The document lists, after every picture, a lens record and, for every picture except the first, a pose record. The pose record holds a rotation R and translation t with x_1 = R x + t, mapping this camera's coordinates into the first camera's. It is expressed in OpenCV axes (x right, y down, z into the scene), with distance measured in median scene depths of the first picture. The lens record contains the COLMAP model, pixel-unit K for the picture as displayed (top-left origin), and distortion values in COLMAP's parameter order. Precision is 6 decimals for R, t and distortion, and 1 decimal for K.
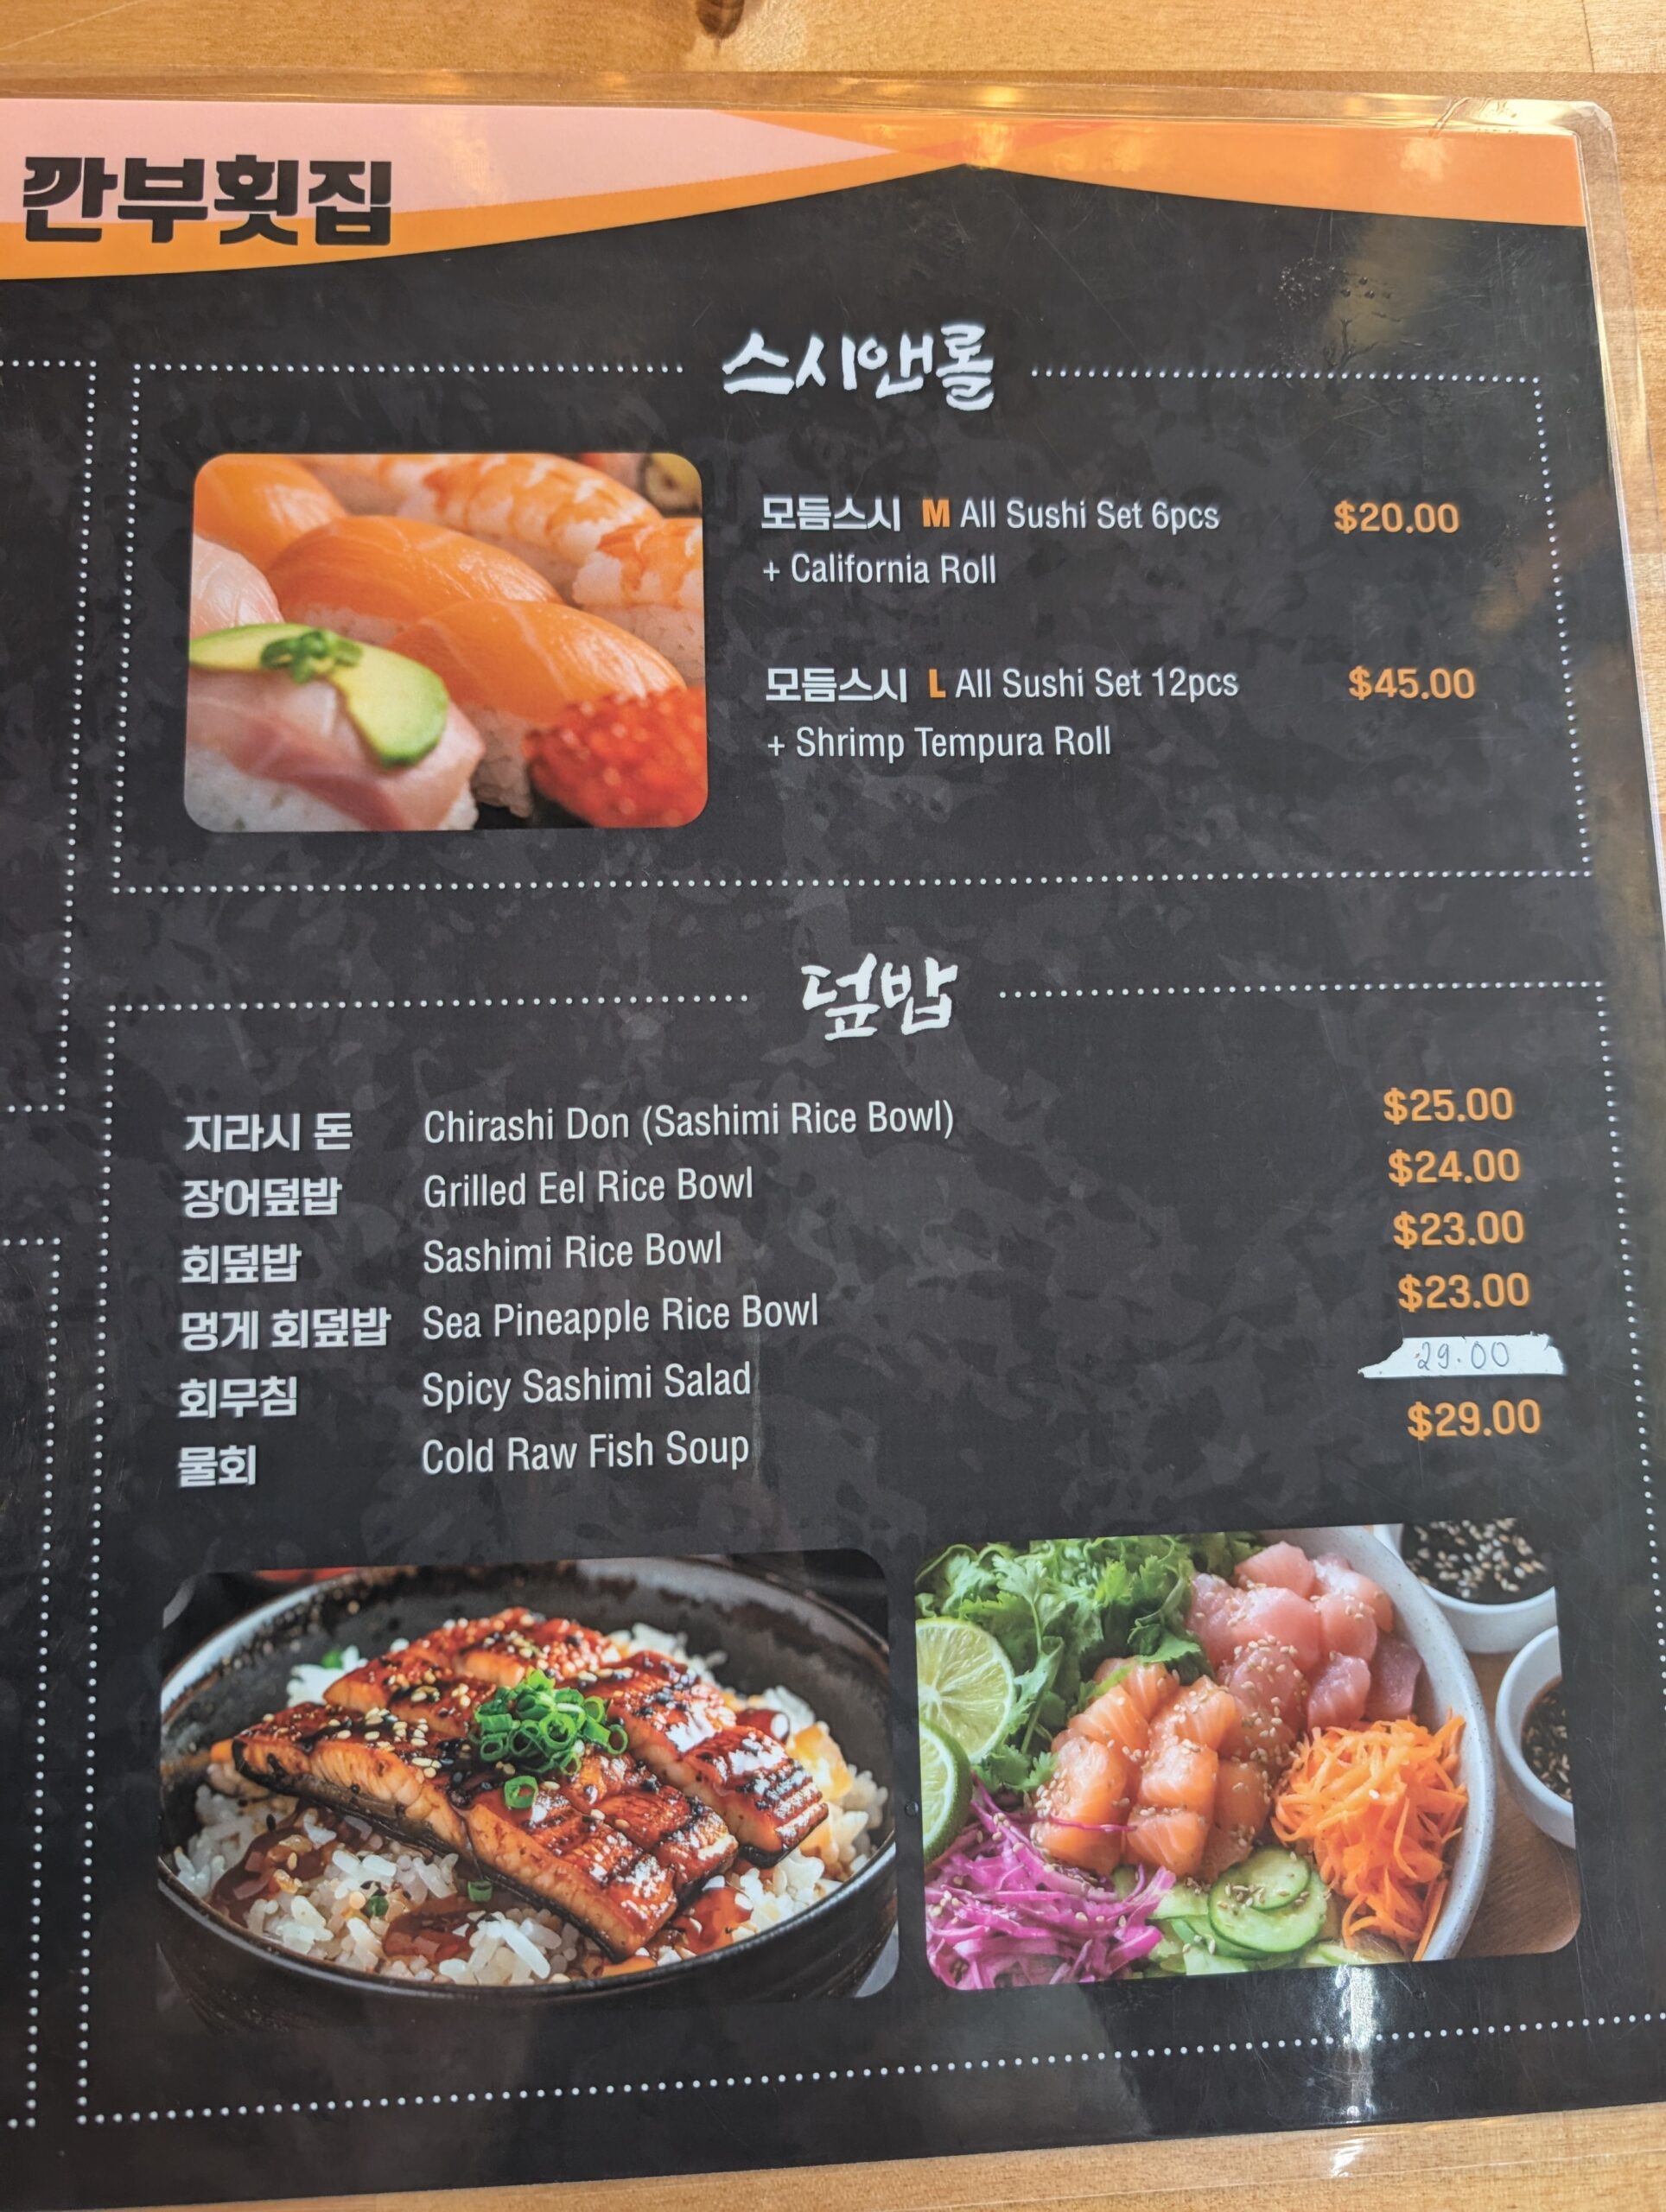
lens RADIAL K [[1566.4, 0, 833.0], [0, 1566.4, 1106.0], [0, 0, 1]] dist [-0.005212, -0.001045]
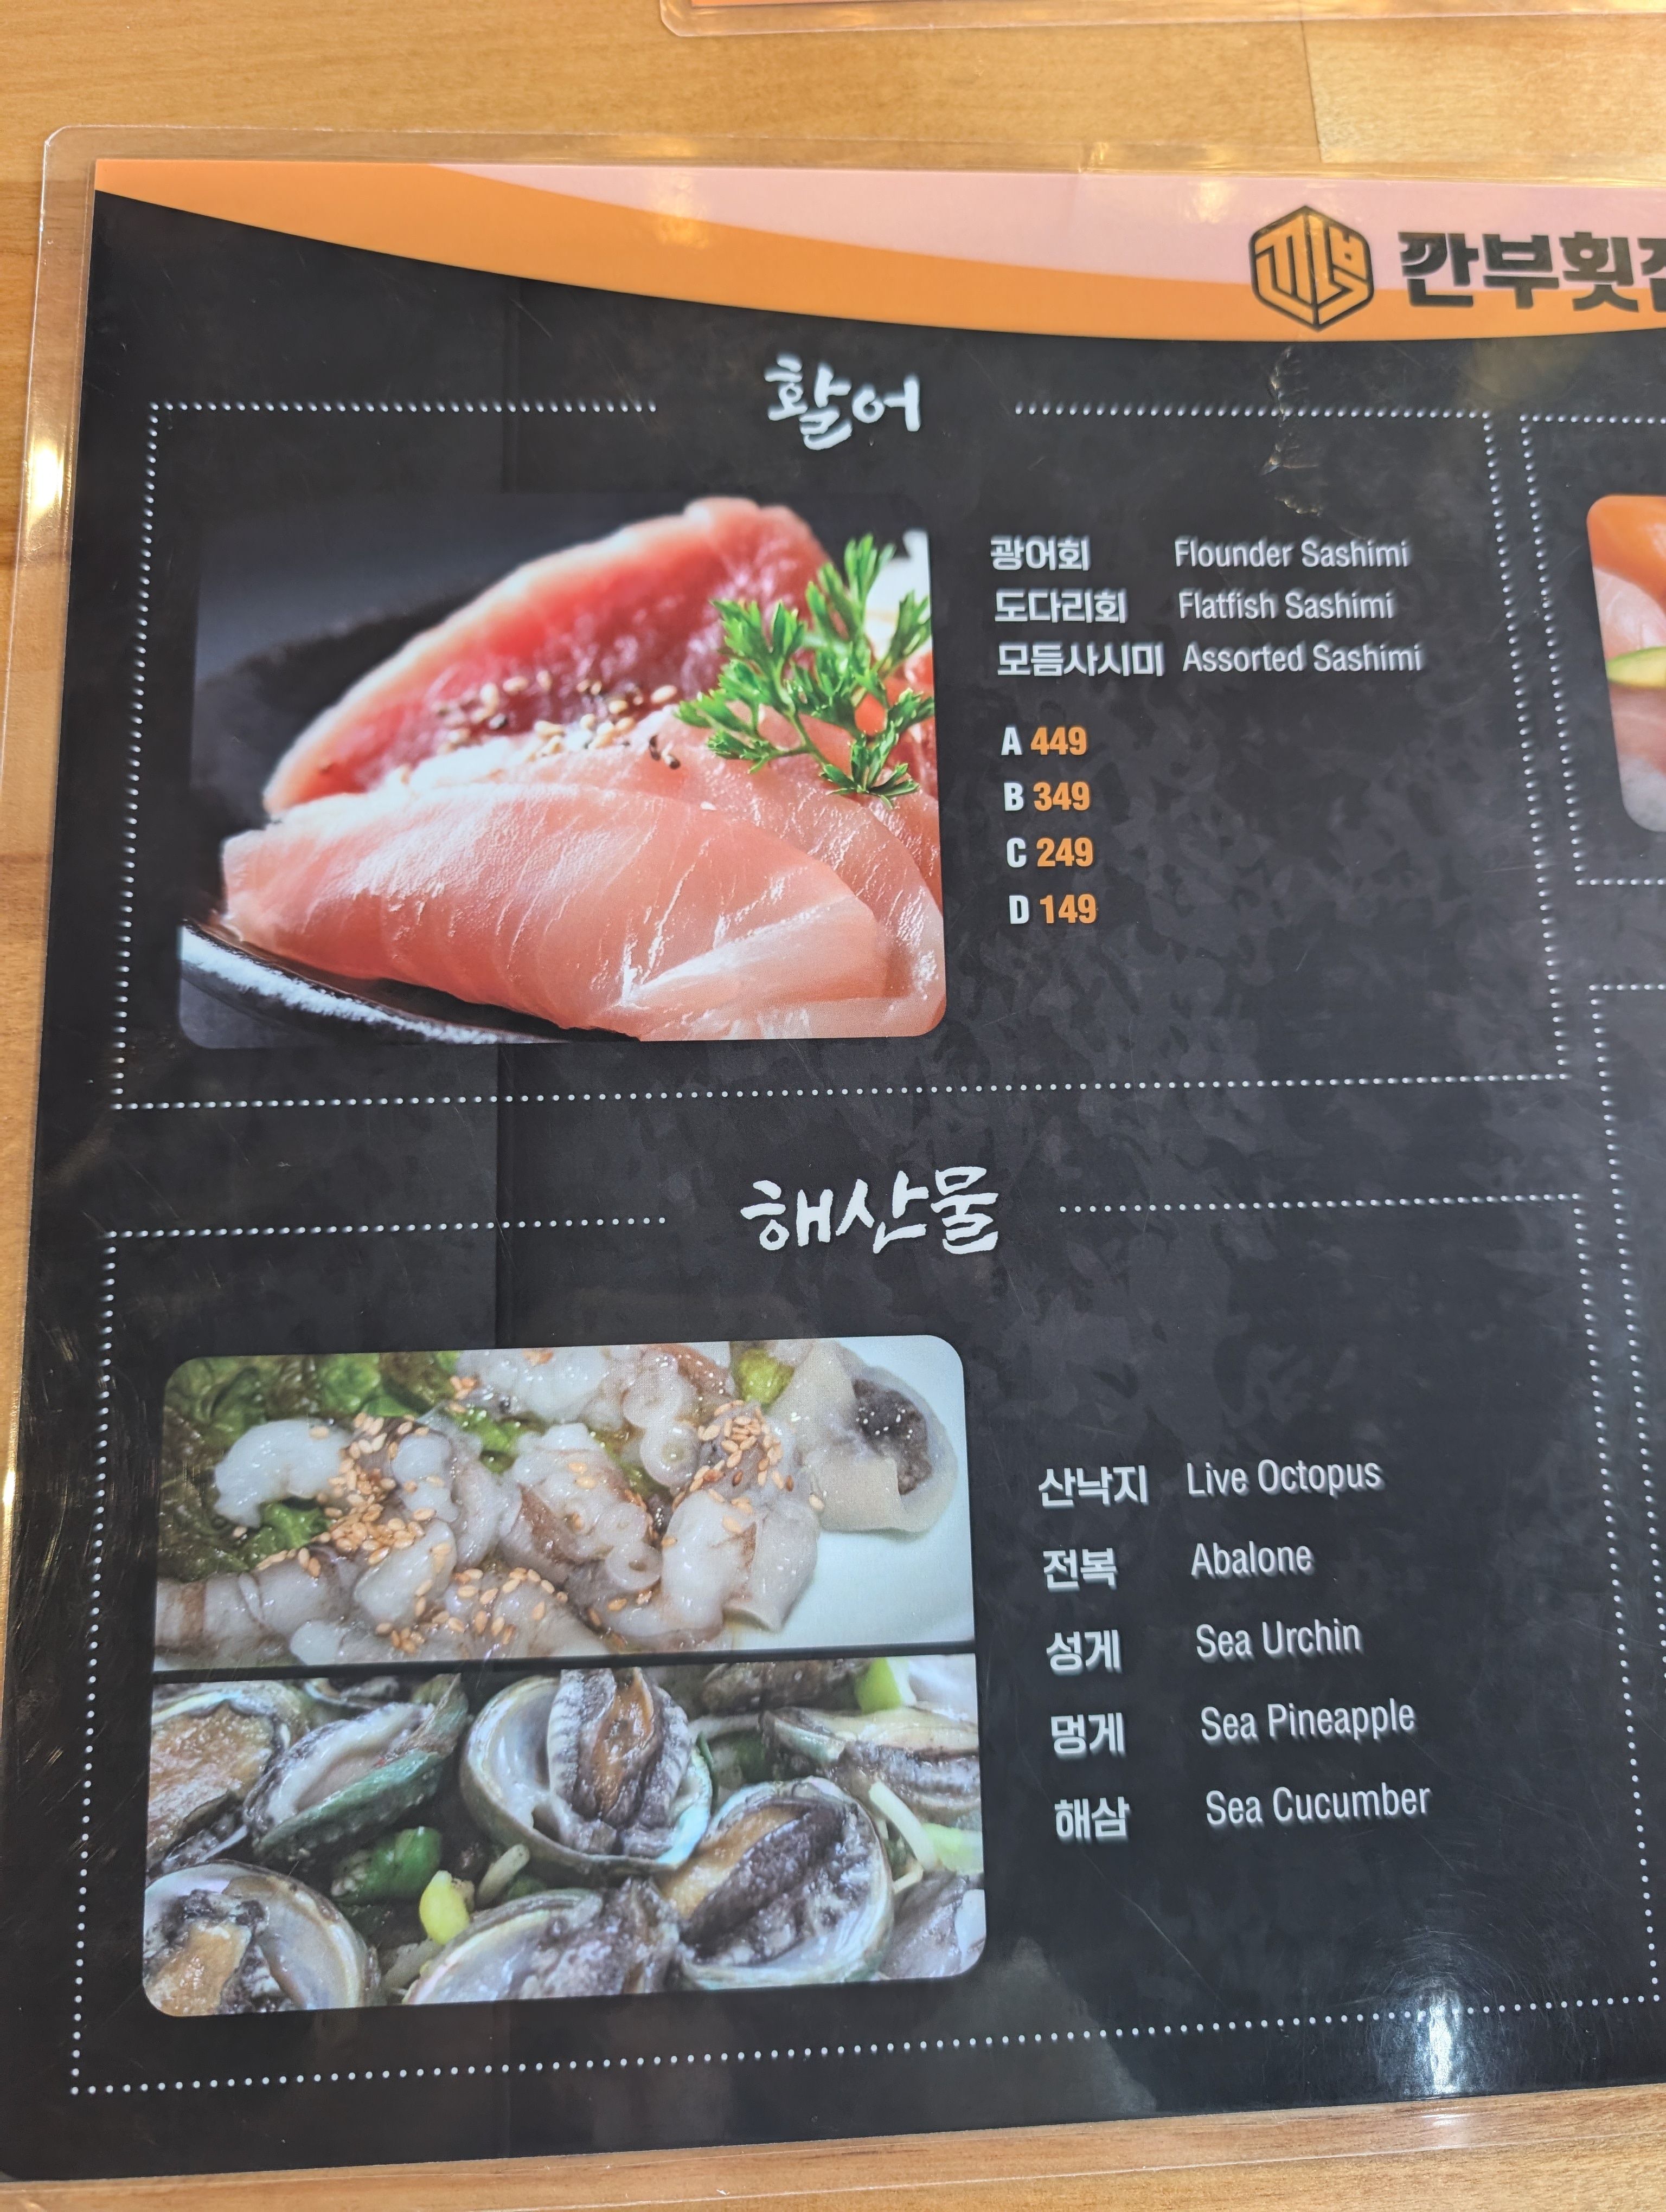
lens RADIAL K [[1545.7, 0, 828.1], [0, 1545.7, 1080.9], [0, 0, 1]] dist [-0.002017, -0.001603]
pose [[0.999969, 0.003260, 0.007107, -0.934179], [-0.003028, 0.999471, -0.032391, 0.037781], [-0.007209, 0.032369, 0.999450, -0.083834]]
